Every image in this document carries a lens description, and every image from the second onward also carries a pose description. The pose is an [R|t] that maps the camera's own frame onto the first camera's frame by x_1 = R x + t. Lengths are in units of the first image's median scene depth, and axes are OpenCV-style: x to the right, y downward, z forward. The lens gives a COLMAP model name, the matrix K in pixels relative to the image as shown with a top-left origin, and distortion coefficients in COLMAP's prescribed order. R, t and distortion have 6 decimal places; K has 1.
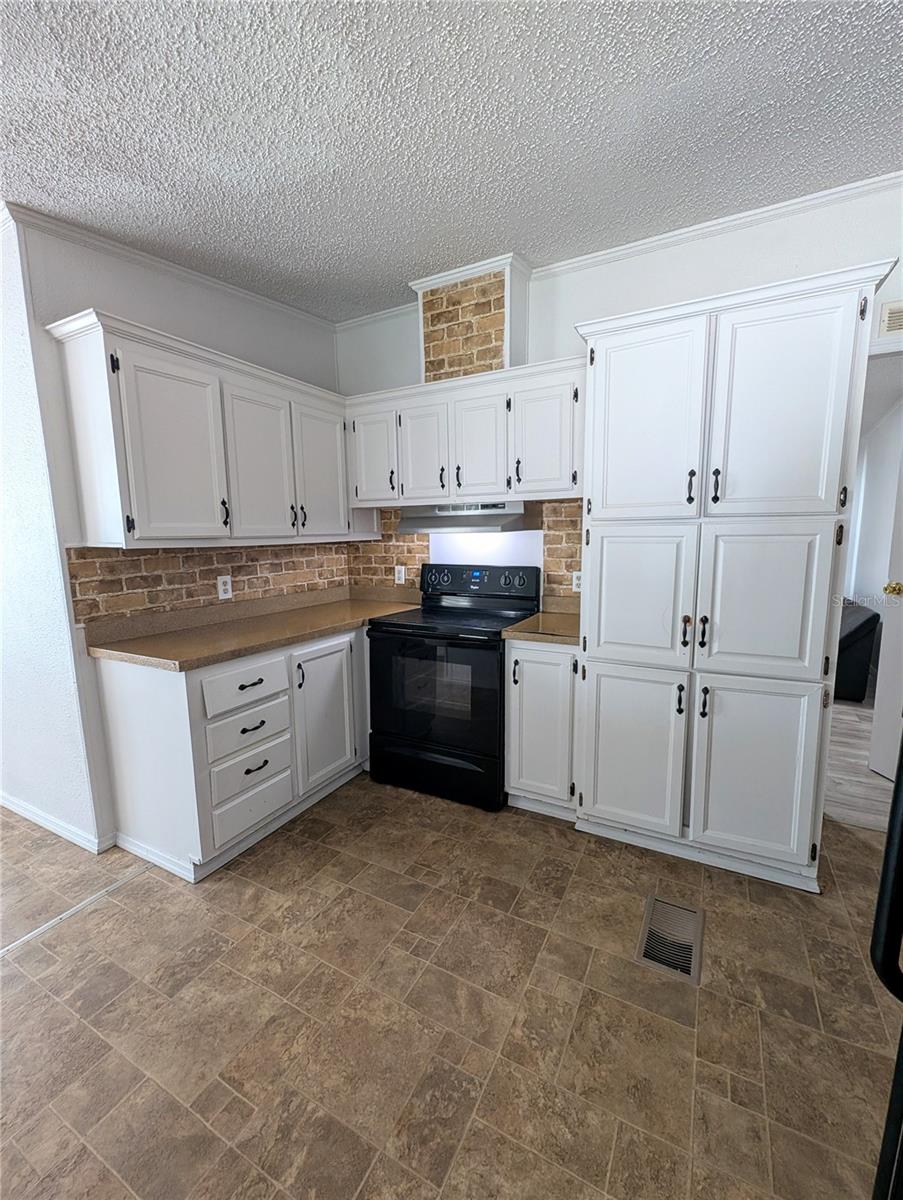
lens RADIAL K [[493.9, 0, 452.9], [0, 493.9, 601.0], [0, 0, 1]] dist [0.004637, -0.001222]
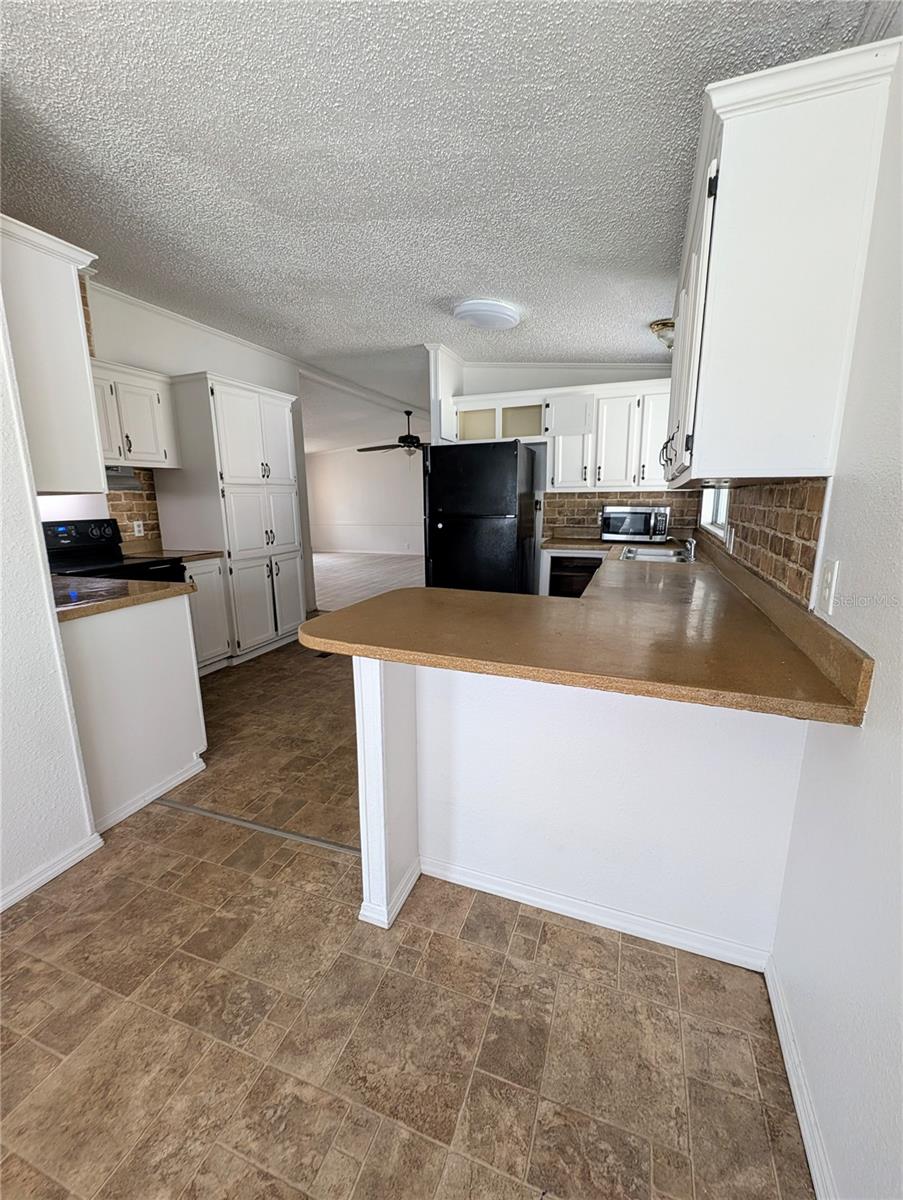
lens RADIAL K [[493.9, 0, 453.3], [0, 493.9, 601.5], [0, 0, 1]] dist [0.004637, -0.001222]
pose [[-0.122476, -0.191430, 0.973835, -1.390462], [0.149778, 0.966419, 0.208809, 0.000275], [-0.981104, 0.171434, -0.089691, 0.344703]]
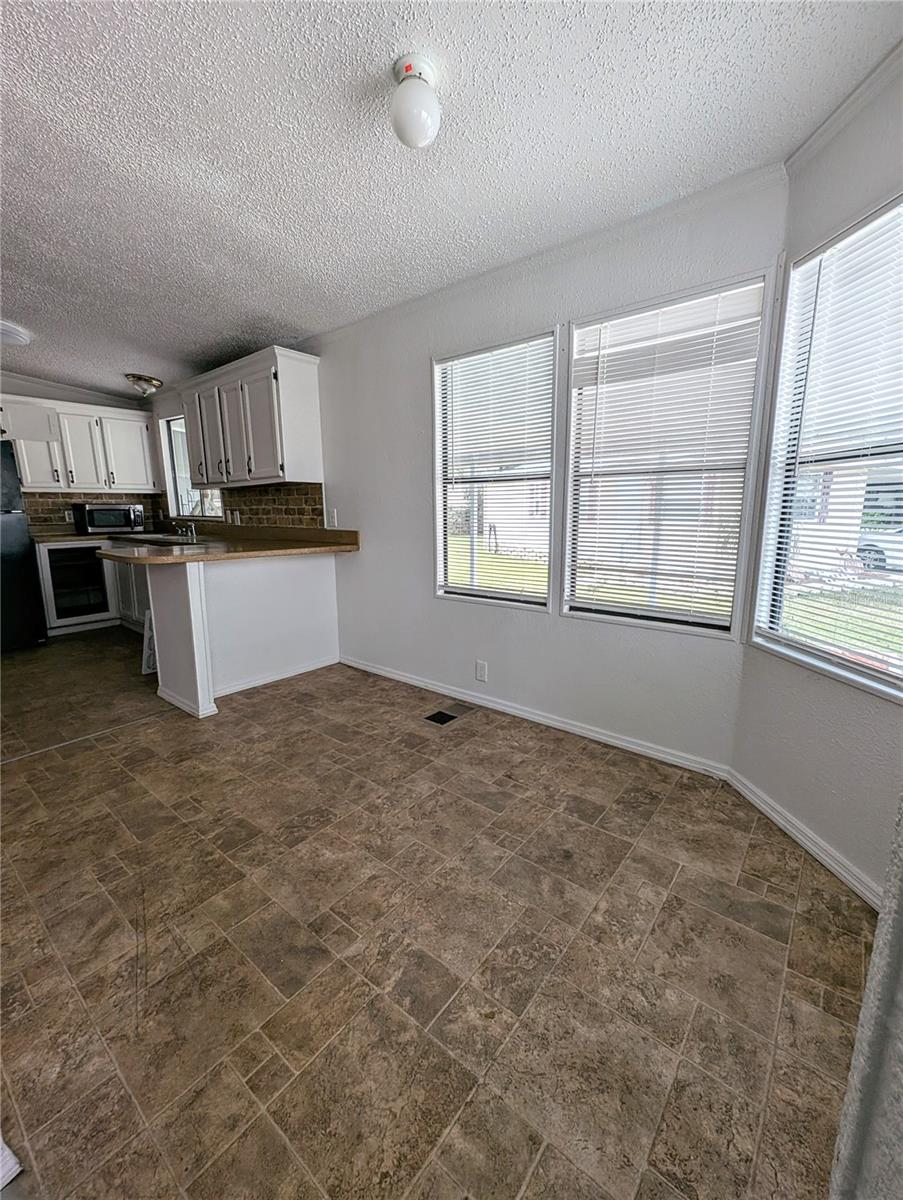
lens RADIAL K [[493.9, 0, 447.6], [0, 493.9, 596.4], [0, 0, 1]] dist [0.004637, -0.001222]
pose [[-0.976376, -0.018180, 0.215313, -1.618795], [0.050251, 0.950031, 0.308085, -0.073636], [-0.210155, 0.311626, -0.926674, 1.284654]]
